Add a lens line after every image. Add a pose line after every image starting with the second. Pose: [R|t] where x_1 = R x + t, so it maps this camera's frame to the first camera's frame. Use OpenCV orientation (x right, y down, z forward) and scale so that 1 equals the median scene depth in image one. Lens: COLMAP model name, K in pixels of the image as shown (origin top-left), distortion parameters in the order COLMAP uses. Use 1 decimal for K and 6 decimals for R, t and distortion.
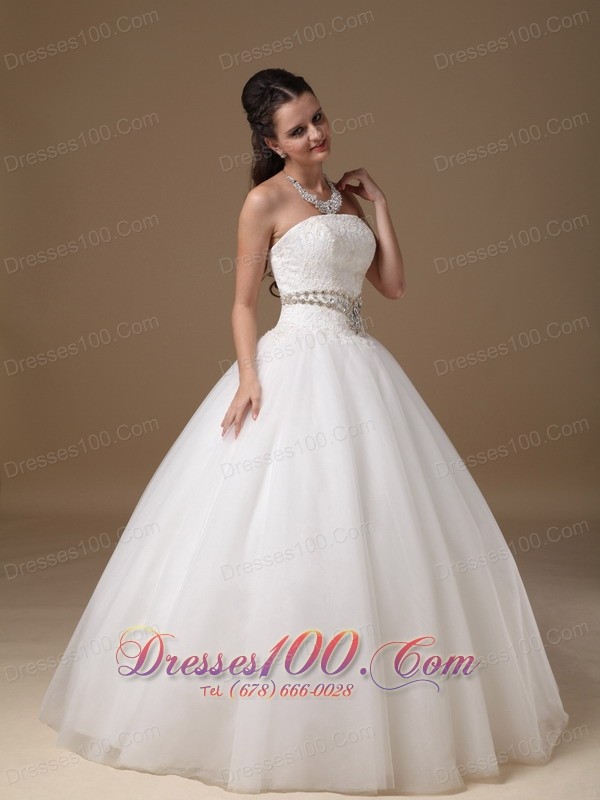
lens RADIAL K [[1607.3, 0, 300.0], [0, 1607.3, 400.0], [0, 0, 1]] dist [0.007850, -0.032241]
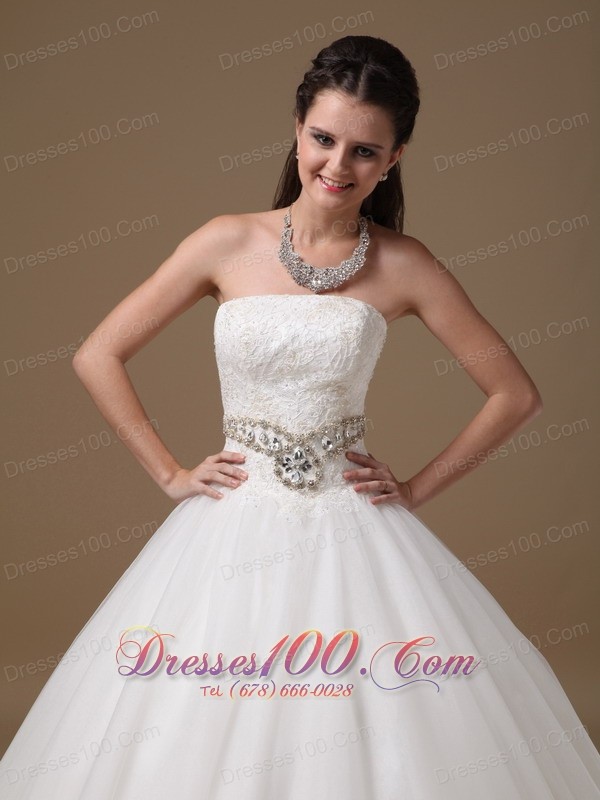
lens RADIAL K [[1608.2, 0, 300.0], [0, 1608.2, 400.0], [0, 0, 1]] dist [-0.008664, 0.083097]
pose [[1.000000, 0.000069, 0.000009, -0.000008], [-0.000069, 1.000000, 0.000229, -0.127151], [-0.000009, -0.000229, 1.000000, -0.000080]]
